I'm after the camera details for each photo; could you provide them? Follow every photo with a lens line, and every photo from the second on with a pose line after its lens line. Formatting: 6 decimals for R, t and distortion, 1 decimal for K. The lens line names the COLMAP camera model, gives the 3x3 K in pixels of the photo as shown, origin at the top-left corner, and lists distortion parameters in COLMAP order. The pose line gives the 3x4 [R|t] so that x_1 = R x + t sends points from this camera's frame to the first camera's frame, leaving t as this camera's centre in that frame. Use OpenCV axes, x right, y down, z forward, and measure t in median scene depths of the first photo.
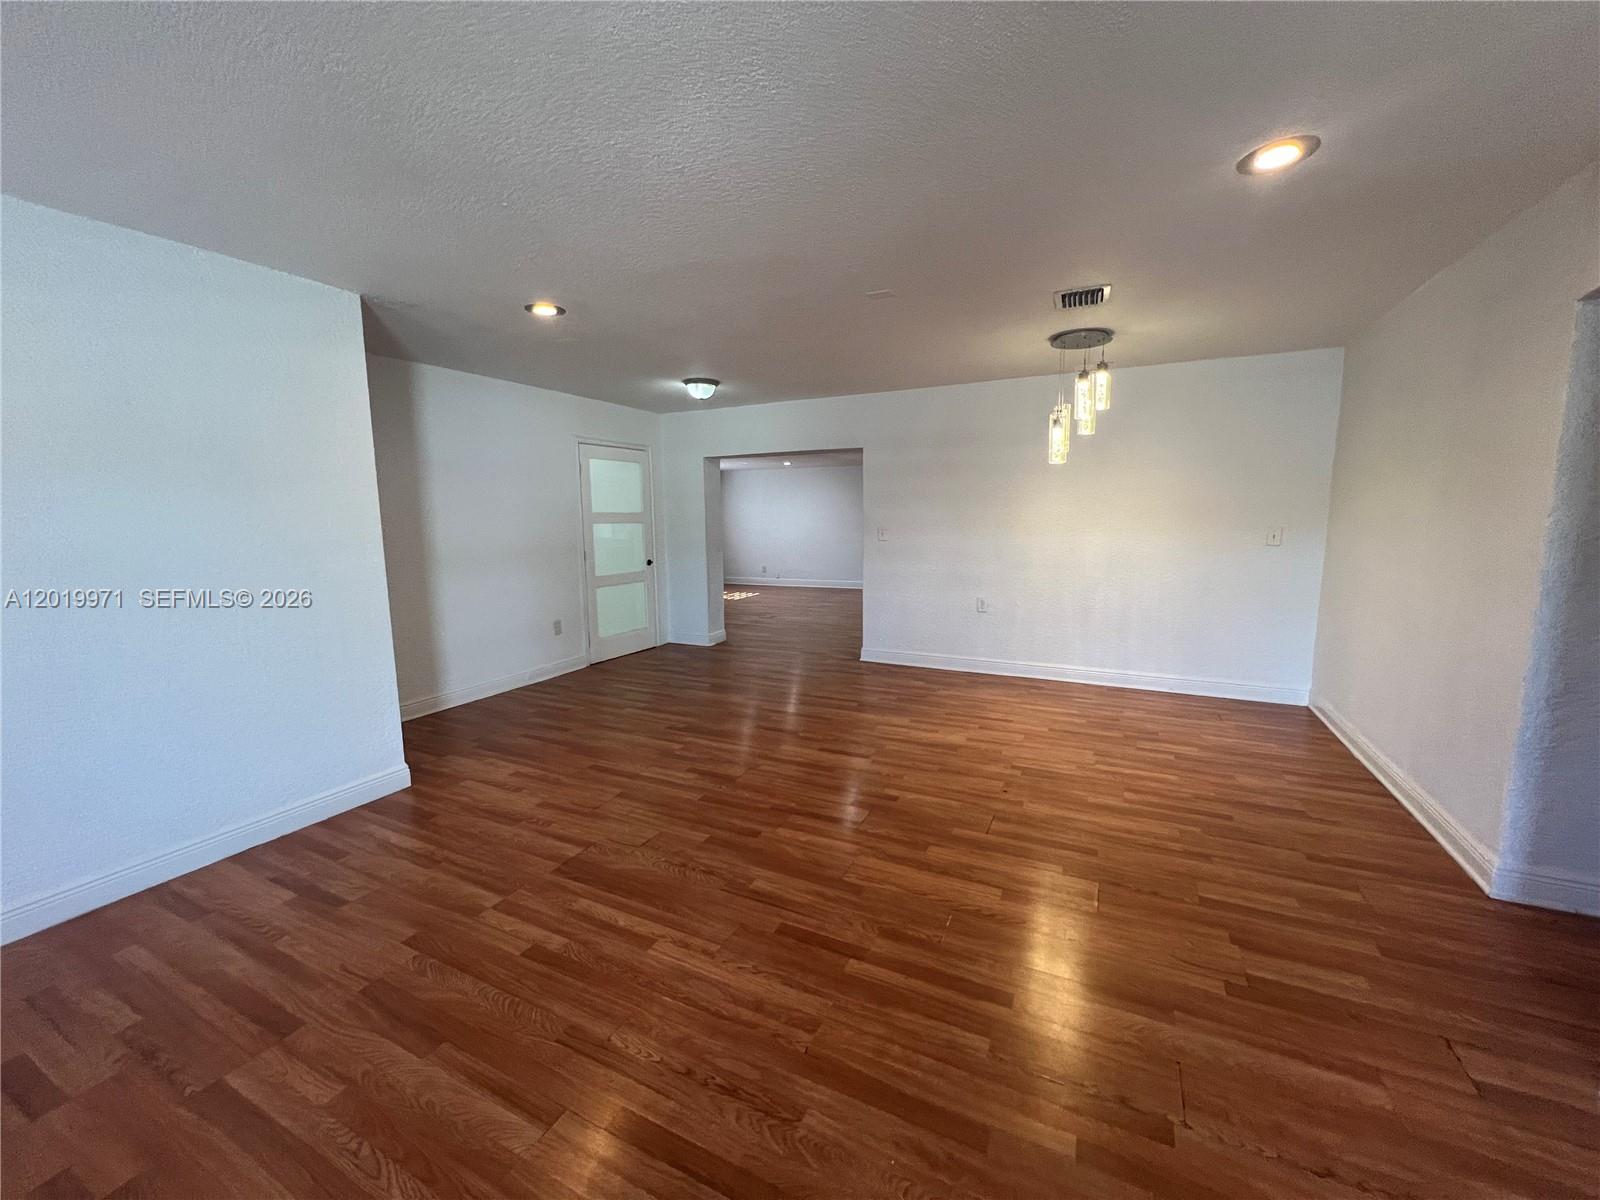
lens RADIAL K [[639.2, 0, 794.7], [0, 639.2, 598.1], [0, 0, 1]] dist [-0.001892, 0.000185]
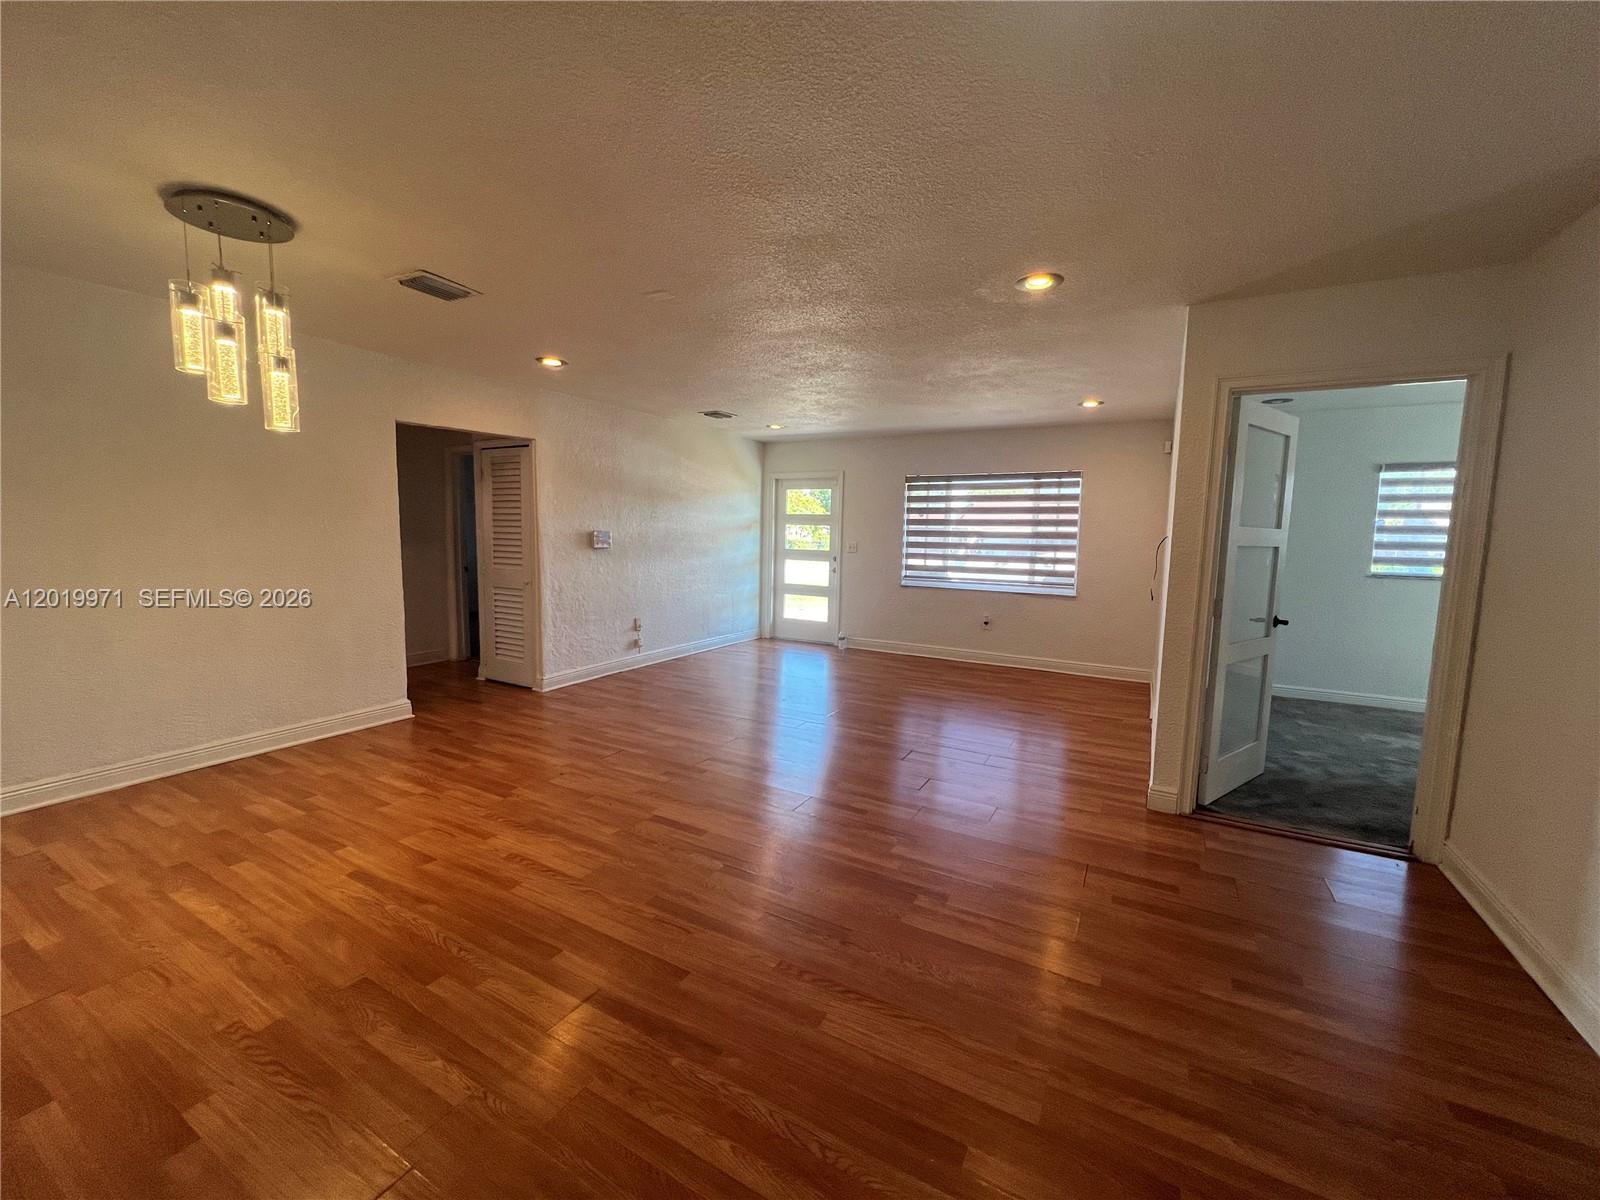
lens RADIAL K [[642.2, 0, 794.1], [0, 642.2, 597.0], [0, 0, 1]] dist [-0.001394, 0.000125]
pose [[-0.998764, -0.012526, 0.048108, -0.103187], [-0.000939, 0.972319, 0.233654, -0.219257], [-0.049703, 0.233320, -0.971129, 1.729401]]
